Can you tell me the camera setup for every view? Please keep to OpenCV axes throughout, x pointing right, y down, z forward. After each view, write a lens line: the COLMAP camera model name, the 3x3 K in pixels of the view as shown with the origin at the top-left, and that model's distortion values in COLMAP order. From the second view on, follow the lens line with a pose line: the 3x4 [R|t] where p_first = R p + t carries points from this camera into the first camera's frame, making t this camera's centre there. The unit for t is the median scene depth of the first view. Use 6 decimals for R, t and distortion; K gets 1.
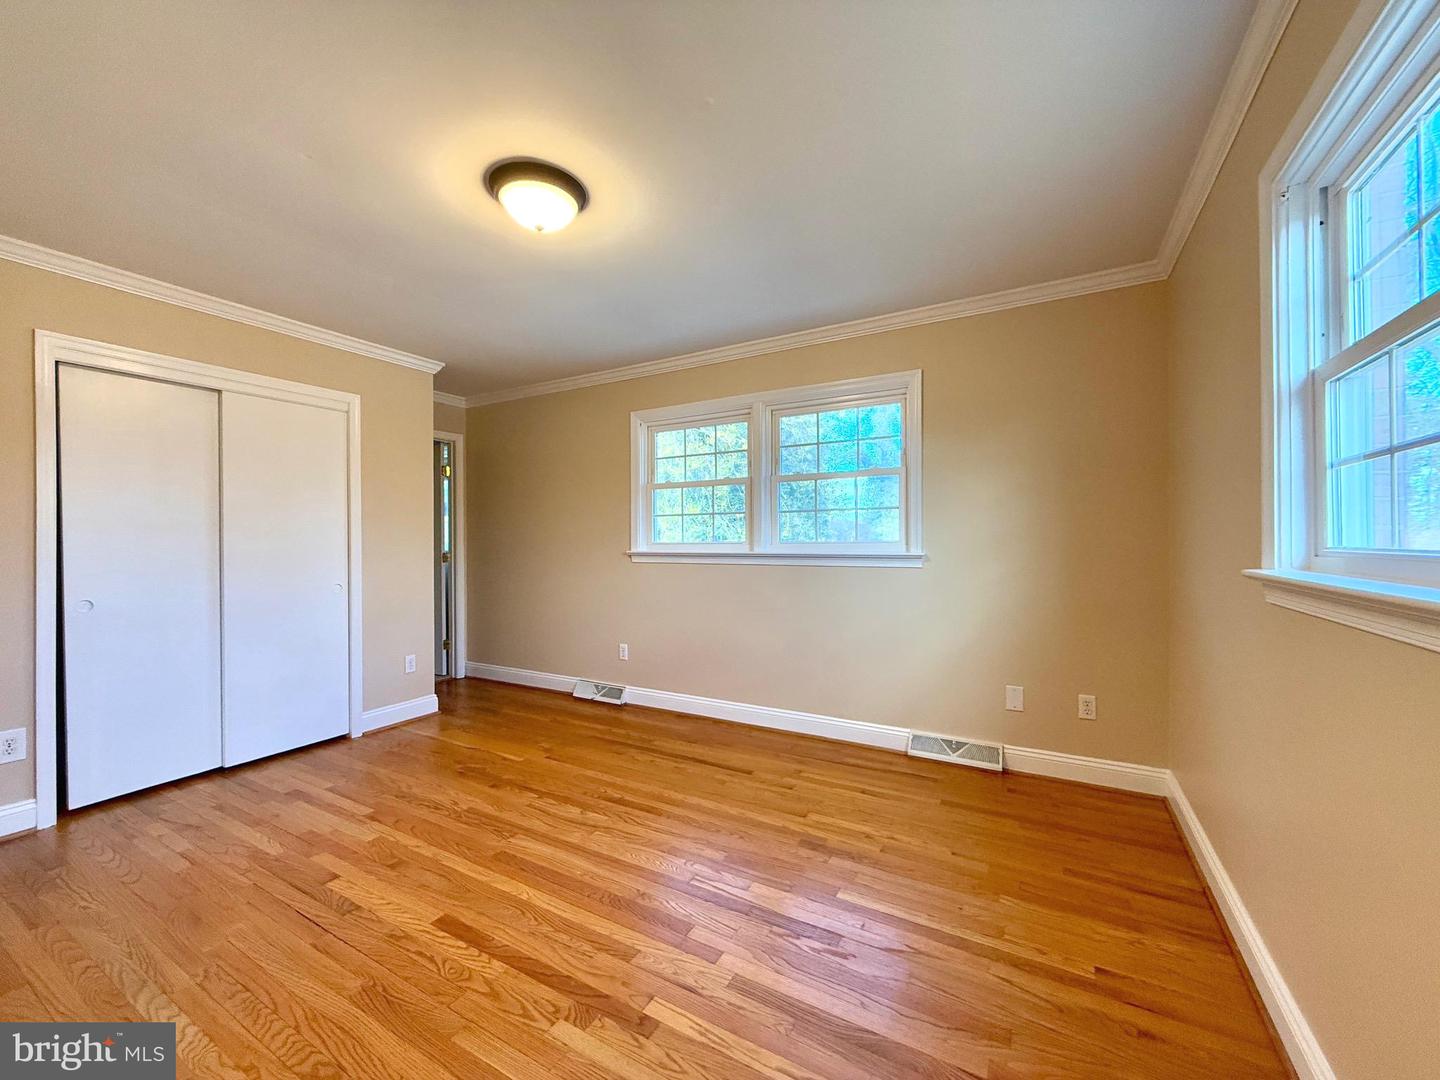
lens RADIAL K [[573.5, 0, 717.1], [0, 573.5, 541.1], [0, 0, 1]] dist [0.000308, 0.000035]
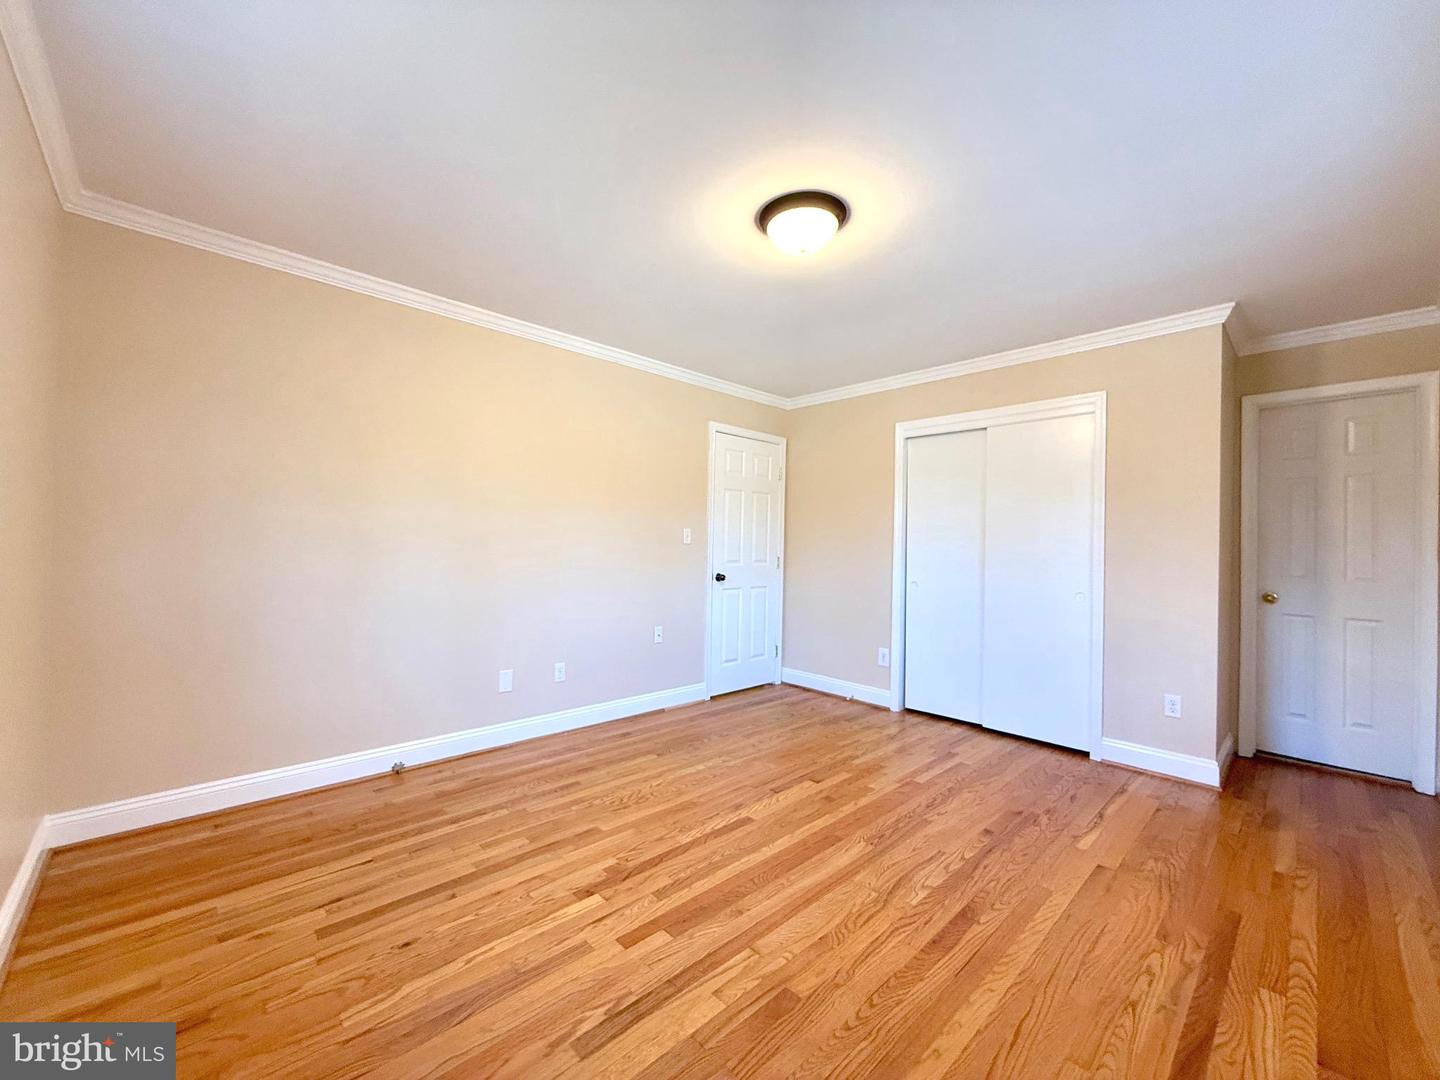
lens RADIAL K [[573.5, 0, 717.1], [0, 573.5, 541.1], [0, 0, 1]] dist [0.000308, 0.000035]
pose [[-0.288339, -0.004390, -0.957518, 0.652797], [-0.022168, 0.999752, 0.002092, -0.001583], [0.957272, 0.021829, -0.288365, 1.001874]]
